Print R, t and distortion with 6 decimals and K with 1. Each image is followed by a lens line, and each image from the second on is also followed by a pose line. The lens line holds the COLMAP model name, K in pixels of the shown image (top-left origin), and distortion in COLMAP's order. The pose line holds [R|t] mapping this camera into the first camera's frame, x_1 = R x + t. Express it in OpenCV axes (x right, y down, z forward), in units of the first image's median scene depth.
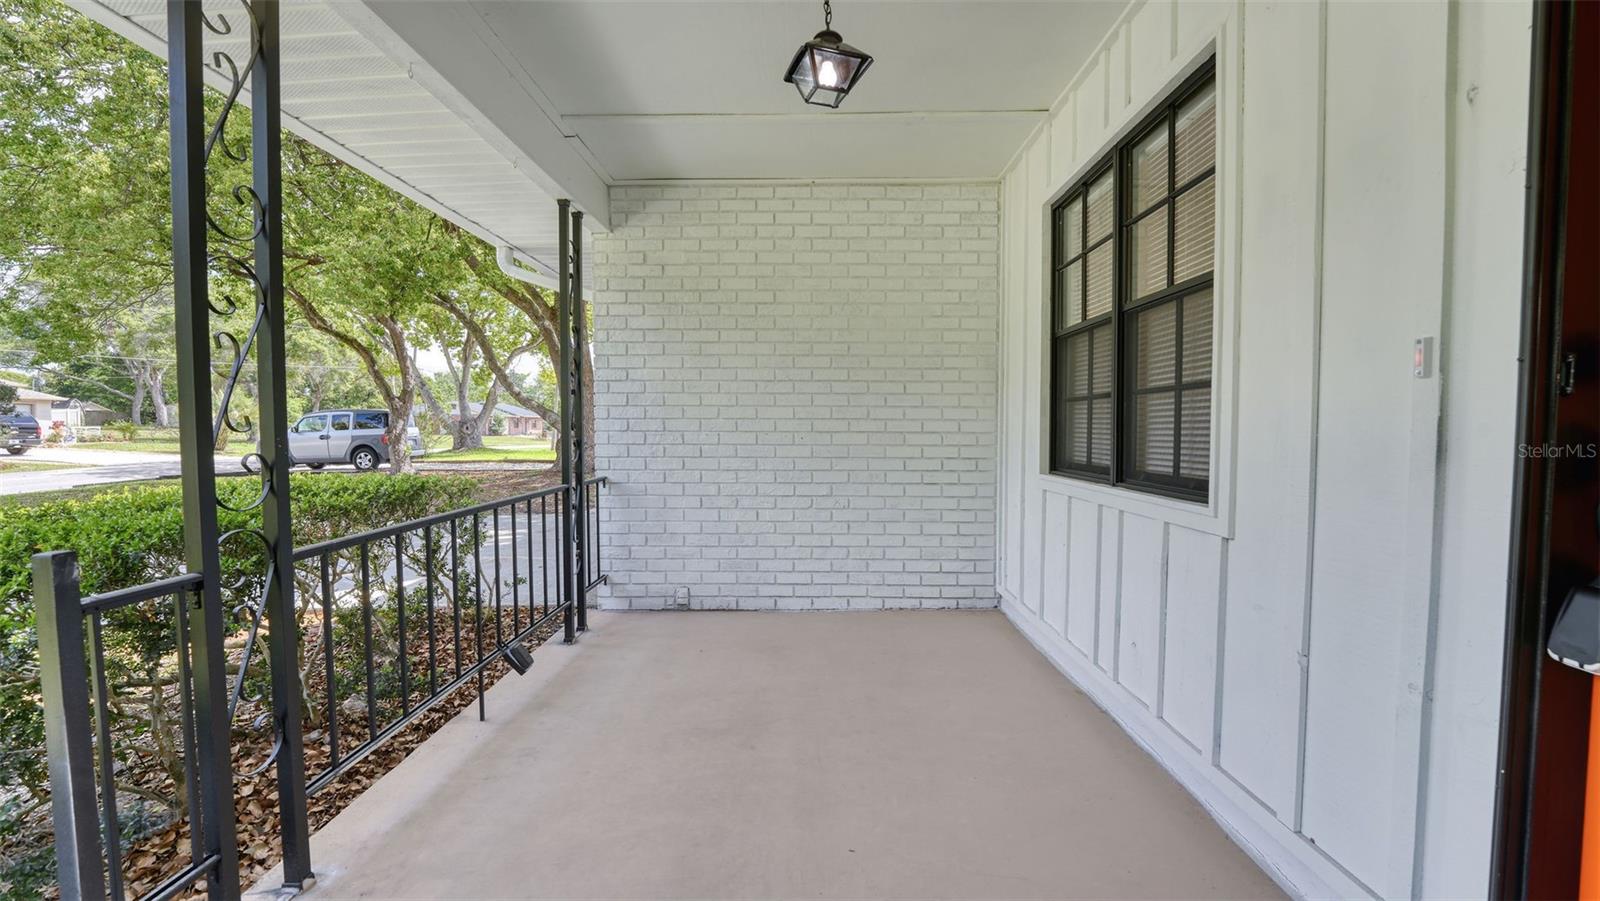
lens RADIAL K [[652.7, 0, 806.4], [0, 652.7, 456.0], [0, 0, 1]] dist [-0.027006, 0.000886]
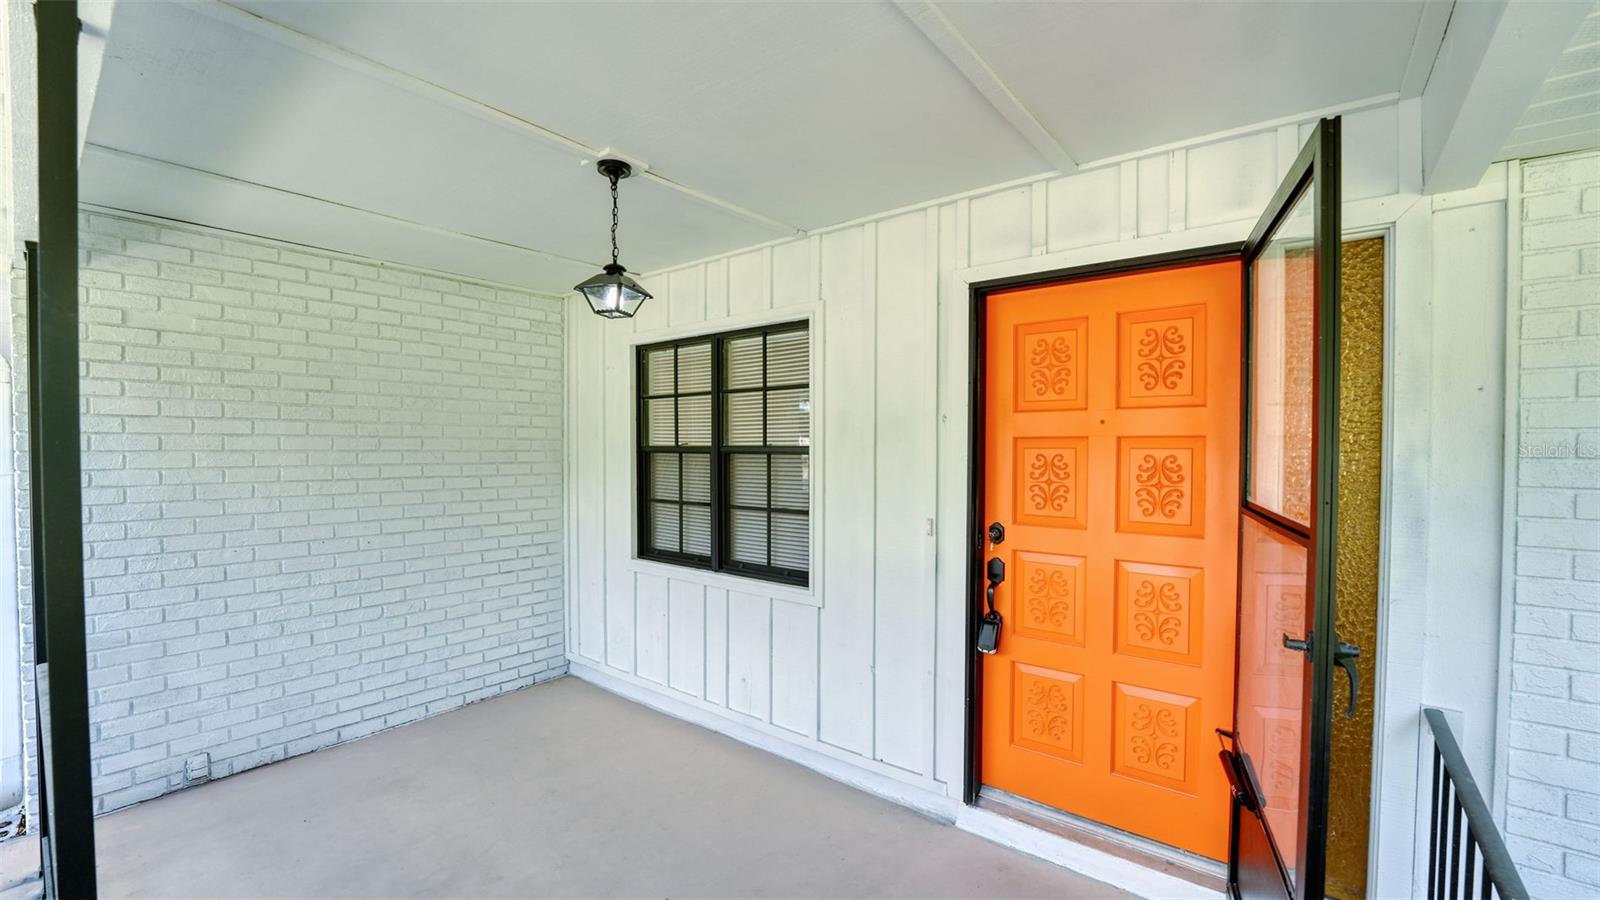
lens RADIAL K [[652.7, 0, 806.4], [0, 652.7, 455.5], [0, 0, 1]] dist [-0.027006, 0.000886]
pose [[0.611180, -0.009512, 0.791435, -0.342012], [0.031385, 0.999433, -0.012226, -0.118193], [-0.790869, 0.032311, 0.611132, -0.026023]]
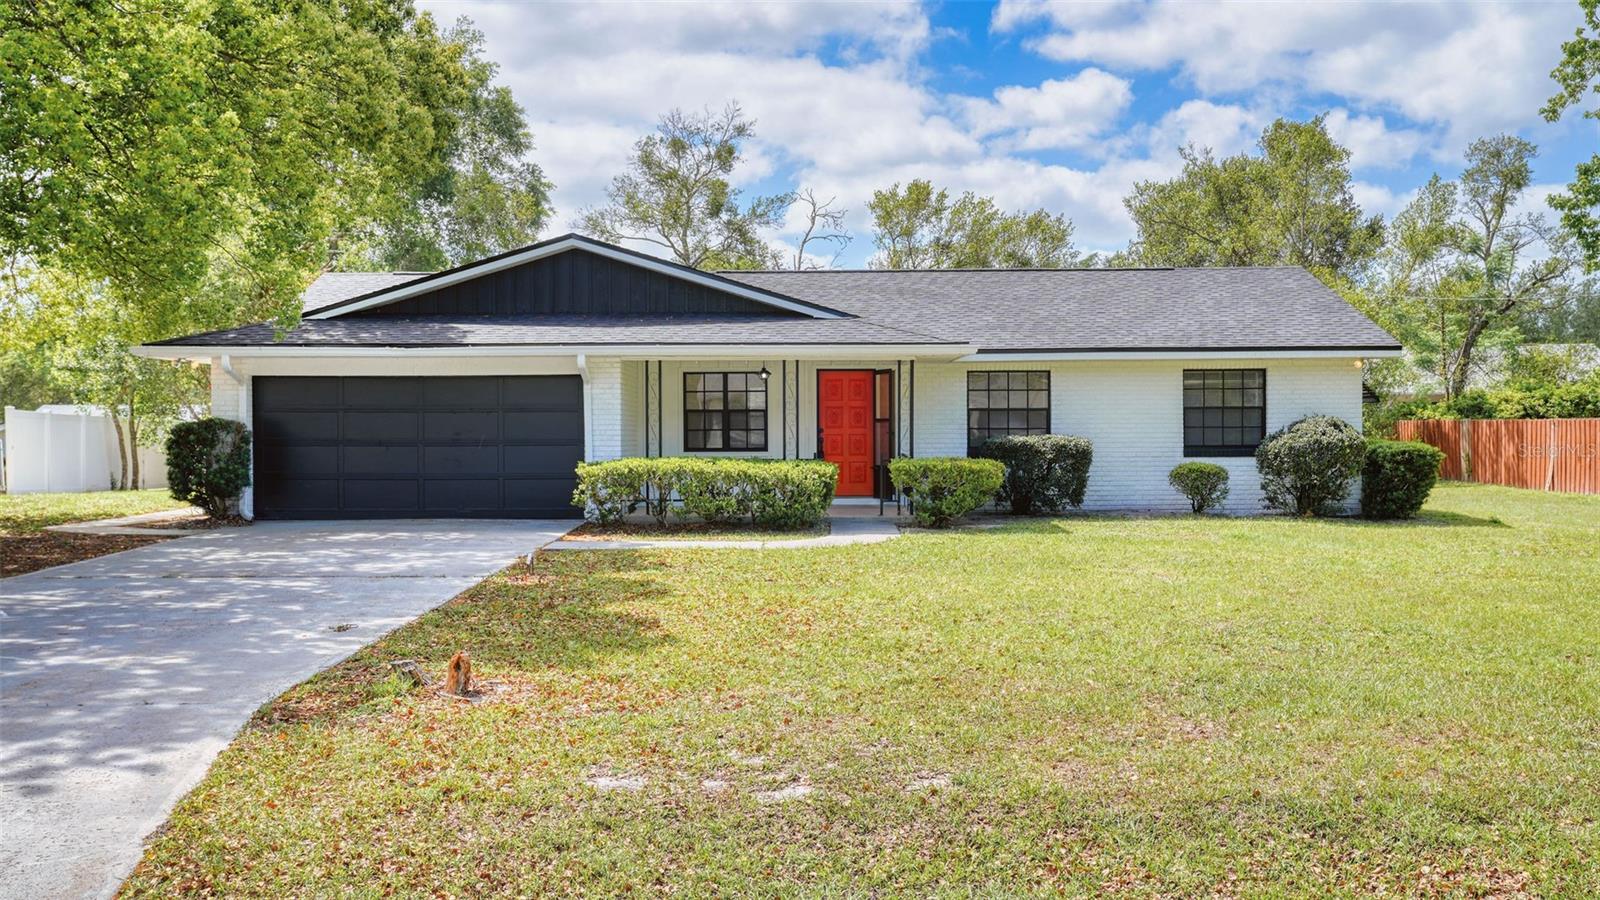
lens RADIAL K [[1650.2, 0, 829.2], [0, 1650.2, 448.4], [0, 0, 1]] dist [0.009742, 0.004078]
pose [[-0.004507, -0.006999, 0.999965, -6.612268], [0.046947, 0.998871, 0.007203, -0.012177], [-0.998887, 0.046978, -0.004173, 0.234100]]
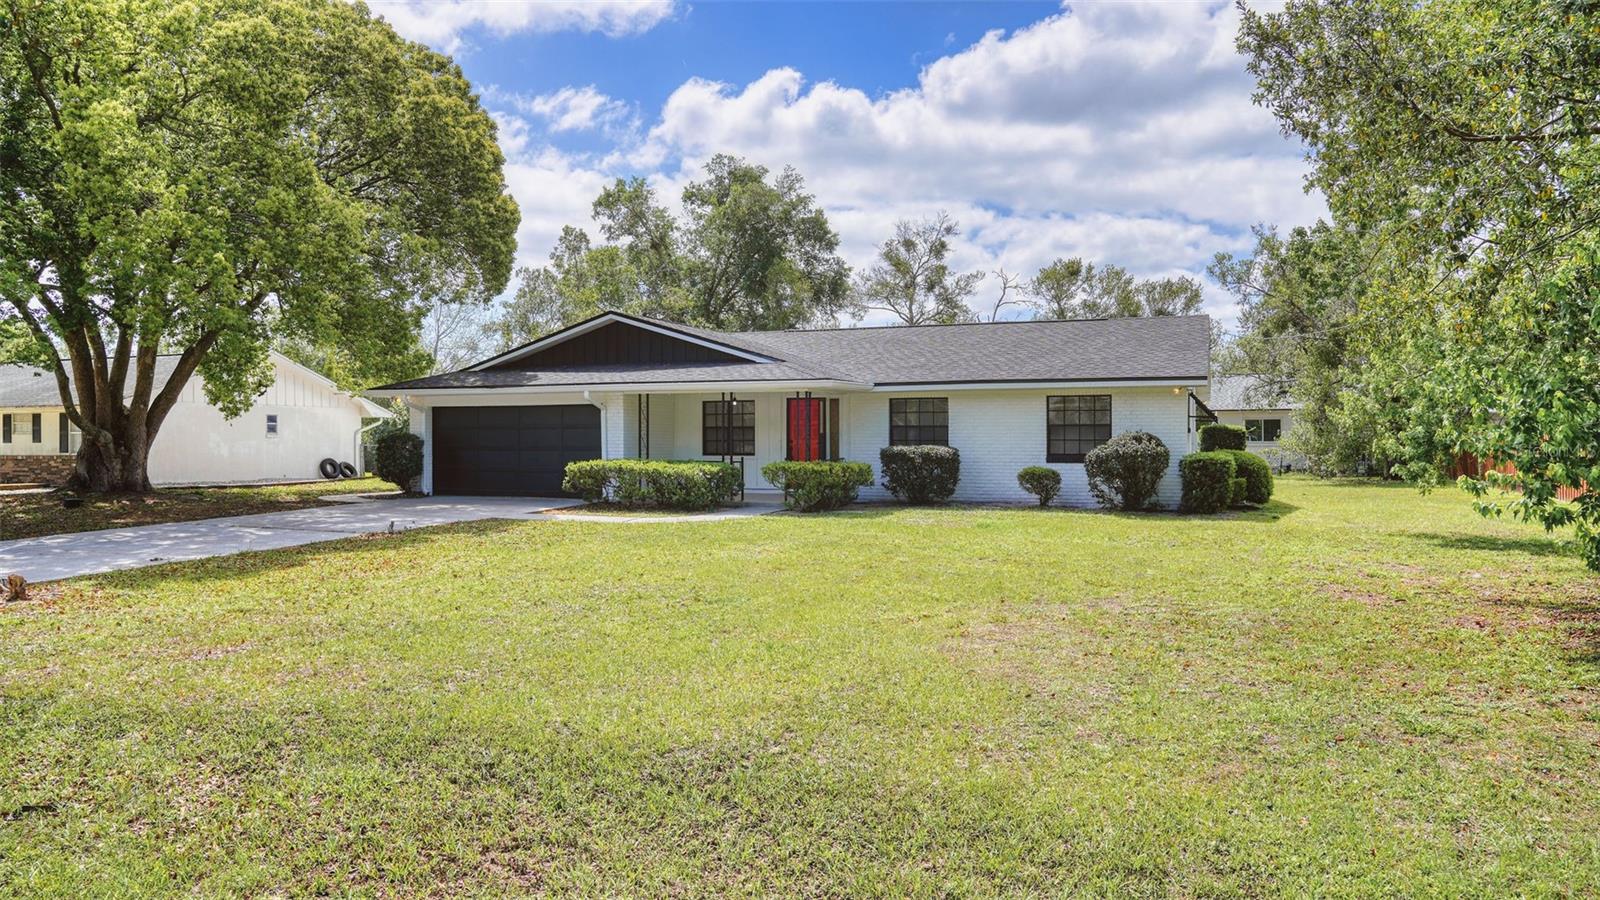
lens RADIAL K [[1129.7, 0, 800.0], [0, 1129.7, 450.0], [0, 0, 1]] dist [-0.136083, 0.107045]
pose [[0.367158, -0.004825, 0.930146, -5.928489], [0.038783, 0.999196, -0.010126, 0.084267], [-0.929350, 0.039791, 0.367050, -2.293566]]
